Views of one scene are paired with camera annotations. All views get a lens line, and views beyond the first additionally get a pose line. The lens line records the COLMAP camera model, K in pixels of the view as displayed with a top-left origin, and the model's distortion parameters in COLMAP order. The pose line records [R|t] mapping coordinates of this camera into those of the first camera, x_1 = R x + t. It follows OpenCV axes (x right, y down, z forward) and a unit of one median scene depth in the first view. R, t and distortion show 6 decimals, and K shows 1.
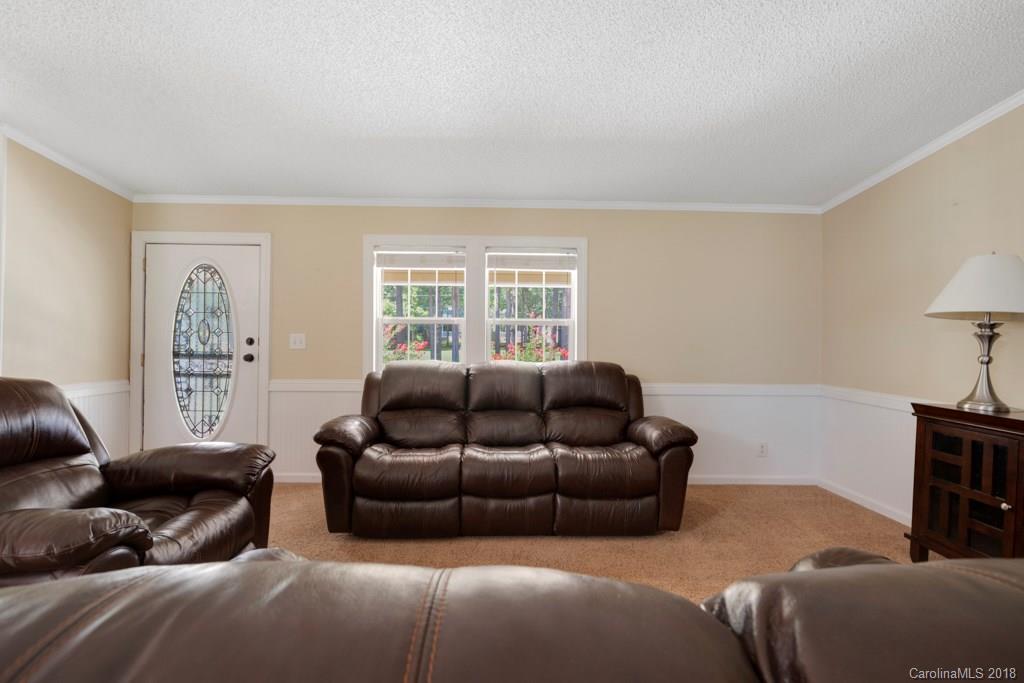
lens RADIAL K [[468.1, 0, 500.0], [0, 468.1, 338.1], [0, 0, 1]] dist [-0.004501, 0.003137]
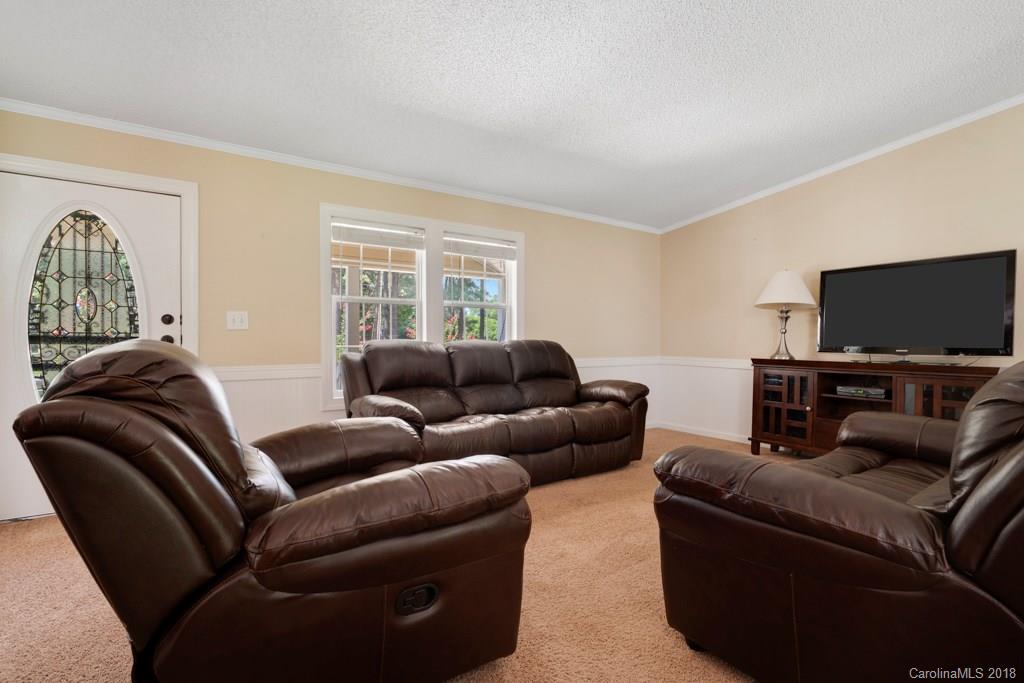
lens RADIAL K [[468.1, 0, 506.1], [0, 468.1, 344.5], [0, 0, 1]] dist [-0.004501, 0.003137]
pose [[0.845048, -0.014615, 0.534491, -0.527033], [0.003766, 0.999764, 0.021384, 0.037979], [-0.534678, -0.016057, 0.844903, 0.052340]]
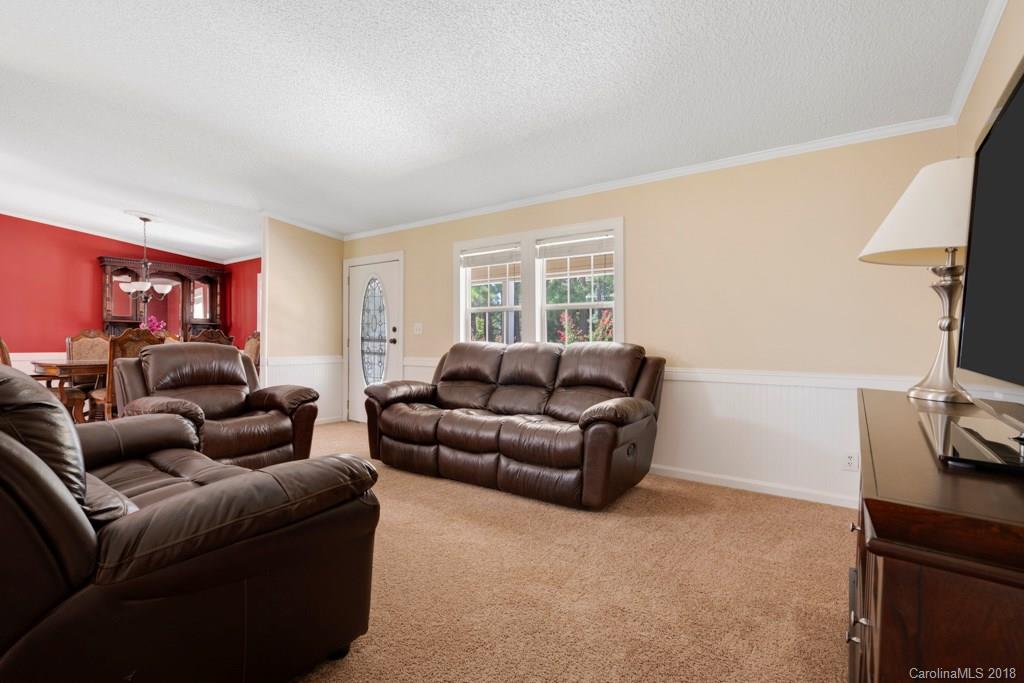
lens RADIAL K [[468.1, 0, 506.8], [0, 468.1, 338.2], [0, 0, 1]] dist [-0.004501, 0.003137]
pose [[0.804332, -0.007737, -0.594130, 0.636870], [0.008701, 0.999961, -0.001242, 0.042364], [0.594117, -0.004171, 0.804368, 0.077274]]
